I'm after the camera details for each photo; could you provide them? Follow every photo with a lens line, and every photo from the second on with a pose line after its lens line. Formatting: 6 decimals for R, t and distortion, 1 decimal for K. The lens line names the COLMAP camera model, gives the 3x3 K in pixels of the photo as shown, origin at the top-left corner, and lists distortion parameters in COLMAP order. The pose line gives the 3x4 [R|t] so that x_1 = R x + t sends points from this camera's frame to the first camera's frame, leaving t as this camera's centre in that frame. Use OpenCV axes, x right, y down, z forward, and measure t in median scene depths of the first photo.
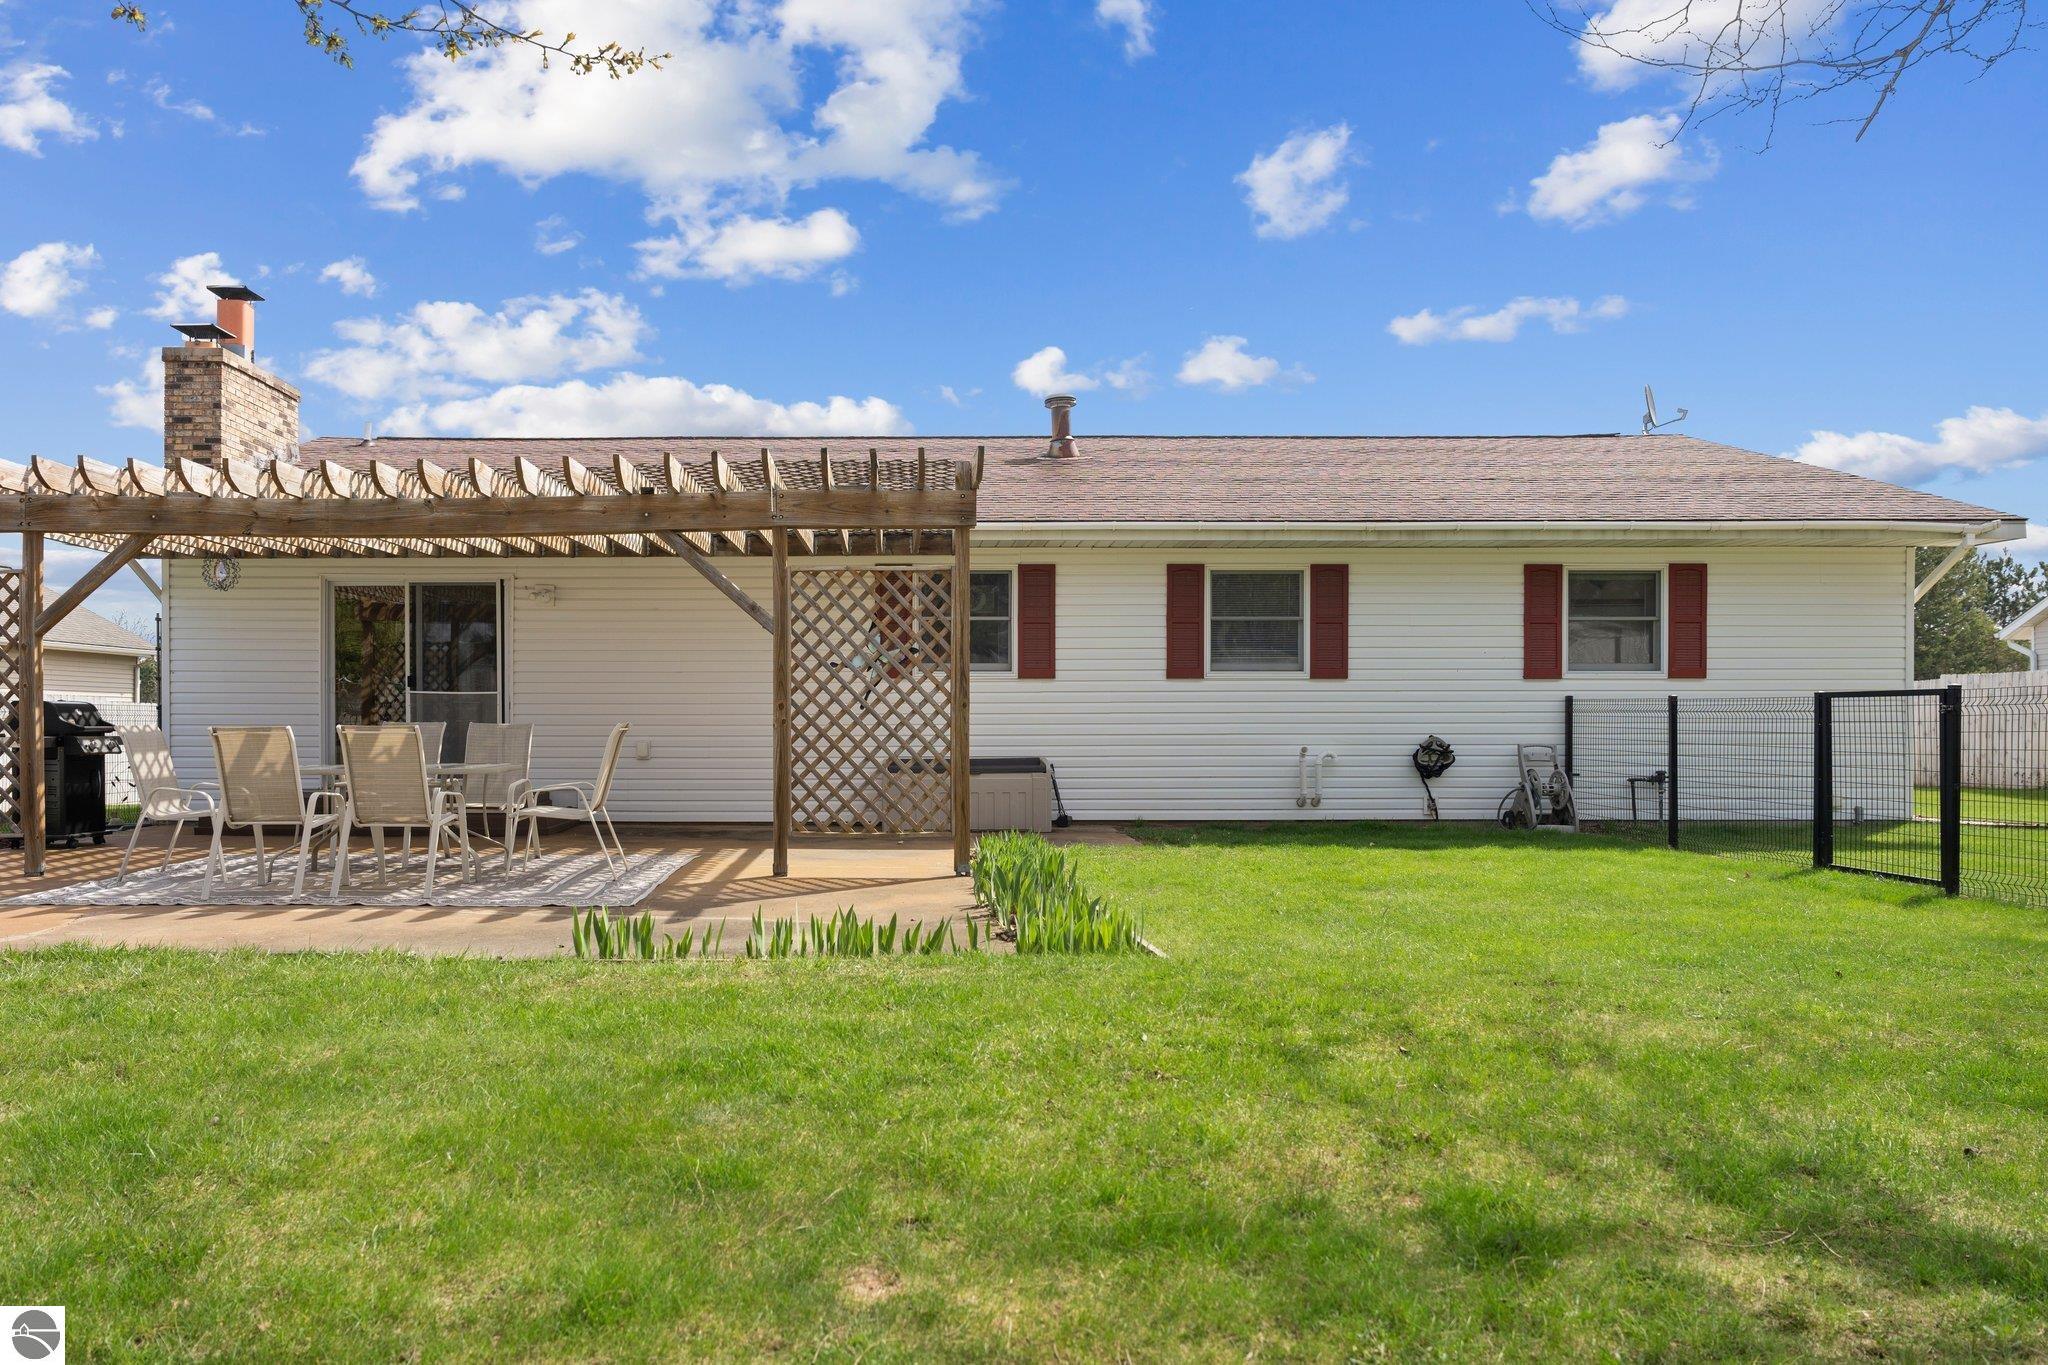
lens RADIAL K [[1472.2, 0, 991.4], [0, 1472.2, 753.8], [0, 0, 1]] dist [-0.007018, -0.003364]
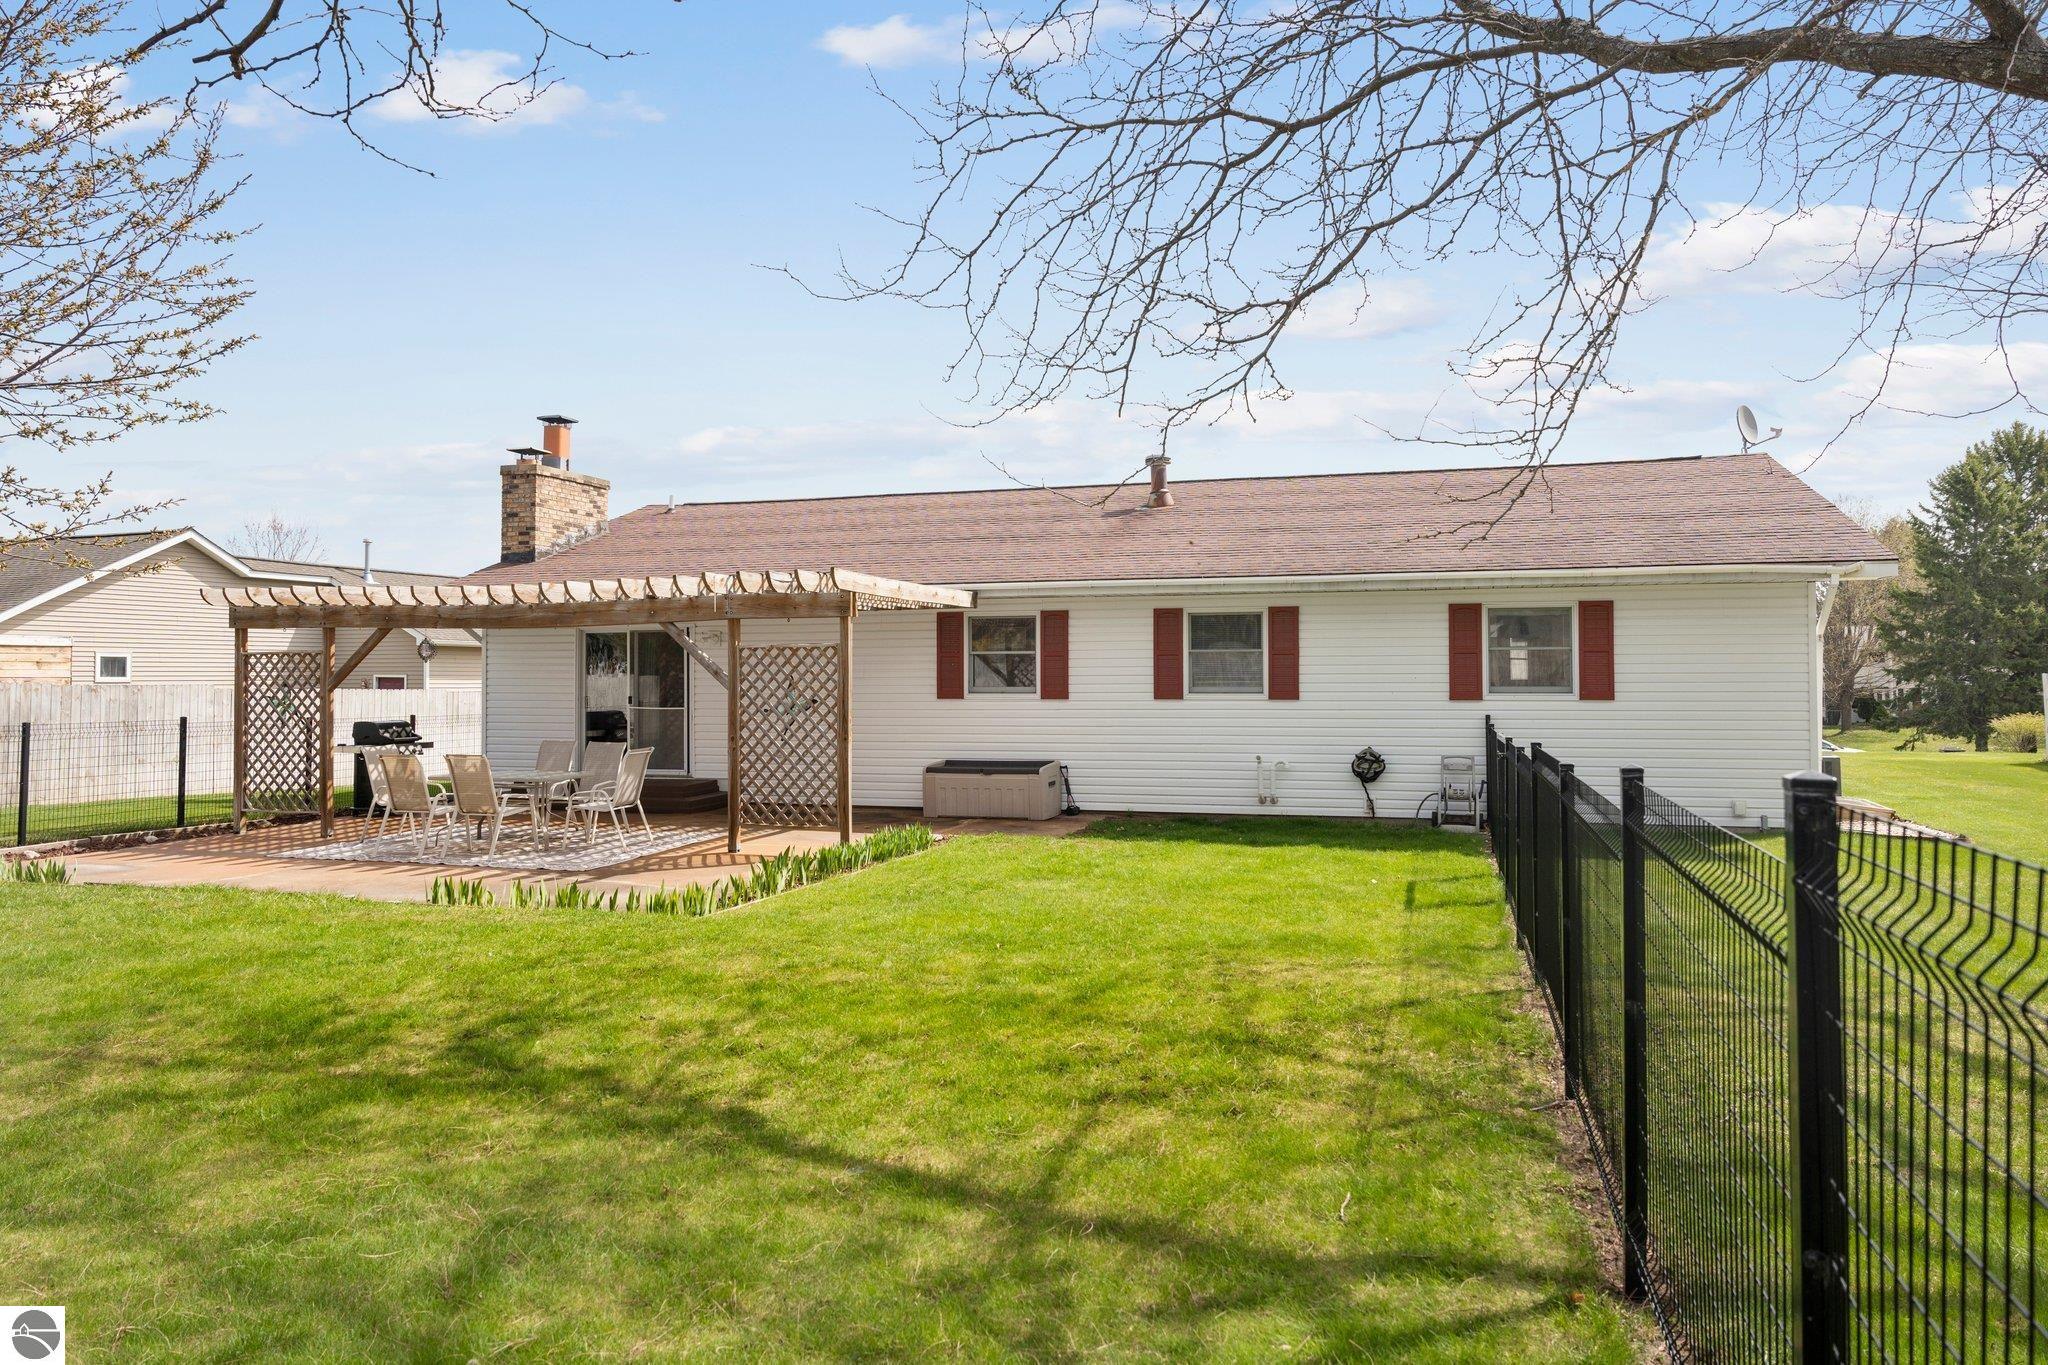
lens RADIAL K [[1383.0, 0, 1024.0], [0, 1383.0, 682.5], [0, 0, 1]] dist [-0.015793, -0.004646]
pose [[0.957401, -0.001961, -0.288755, 0.355385], [-0.004372, 0.999764, -0.021284, -0.040062], [0.288729, 0.021640, 0.957166, -0.164850]]
